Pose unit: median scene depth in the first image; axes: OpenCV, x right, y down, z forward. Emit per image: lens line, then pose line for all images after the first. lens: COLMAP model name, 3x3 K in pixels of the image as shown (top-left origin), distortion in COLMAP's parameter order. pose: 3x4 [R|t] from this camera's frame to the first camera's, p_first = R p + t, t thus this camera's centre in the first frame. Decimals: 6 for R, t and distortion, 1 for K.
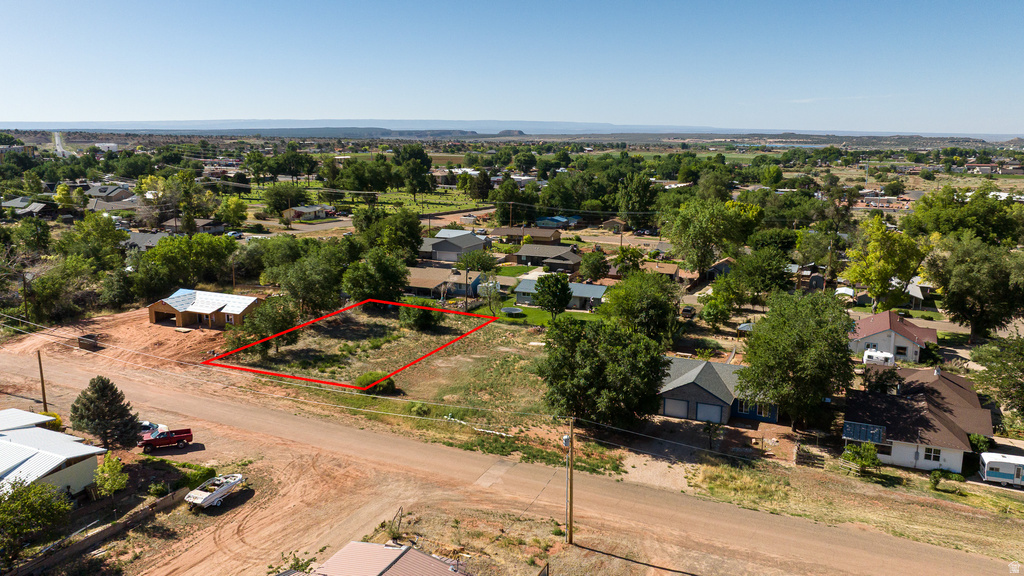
lens RADIAL K [[721.1, 0, 518.9], [0, 721.1, 283.4], [0, 0, 1]] dist [-0.045385, 0.039008]
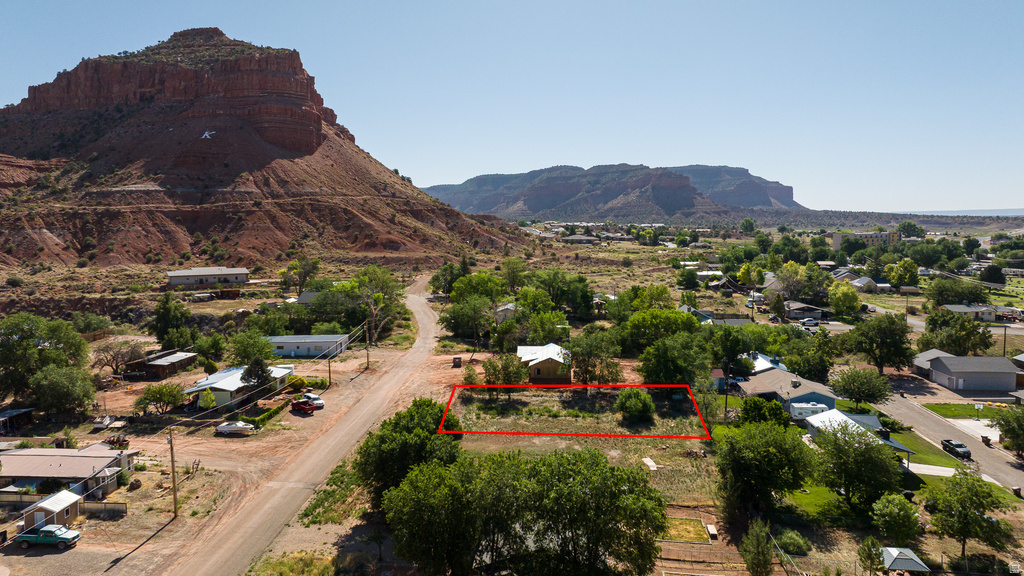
lens RADIAL K [[721.1, 0, 518.9], [0, 721.1, 283.4], [0, 0, 1]] dist [-0.045385, 0.039008]
pose [[0.347966, 0.077759, -0.934277, 0.332215], [-0.188096, 0.982081, 0.011683, -0.049146], [0.918444, 0.171669, 0.356357, 0.217179]]
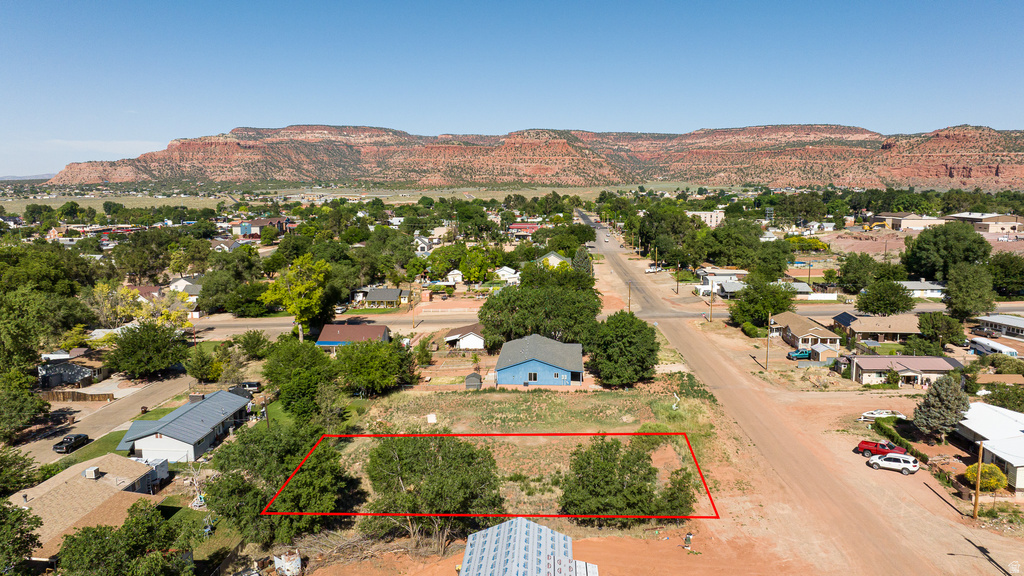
lens RADIAL K [[721.1, 0, 518.9], [0, 721.1, 283.4], [0, 0, 1]] dist [-0.045385, 0.039008]
pose [[-0.359823, -0.127079, 0.924326, -0.357894], [0.191994, 0.959395, 0.206640, -0.106932], [-0.913053, 0.251819, -0.320814, 0.494645]]
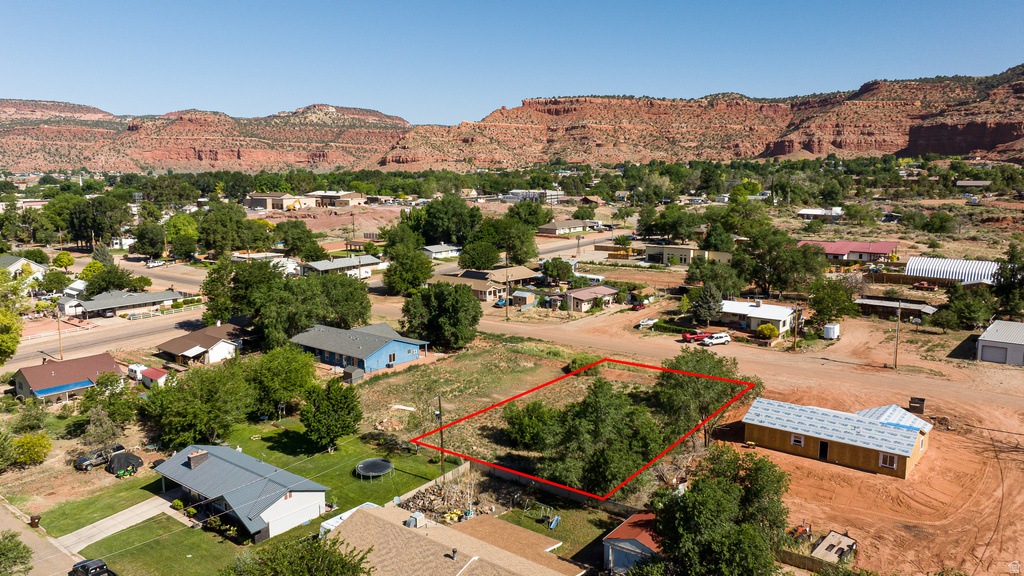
lens RADIAL K [[762.1, 0, 486.9], [0, 762.1, 287.9], [0, 0, 1]] dist [-0.038388, 0.062128]
pose [[-0.961596, -0.037691, 0.271869, -0.137407], [0.062304, 0.934694, 0.349952, -0.161265], [-0.267304, 0.353450, -0.896449, 0.755591]]
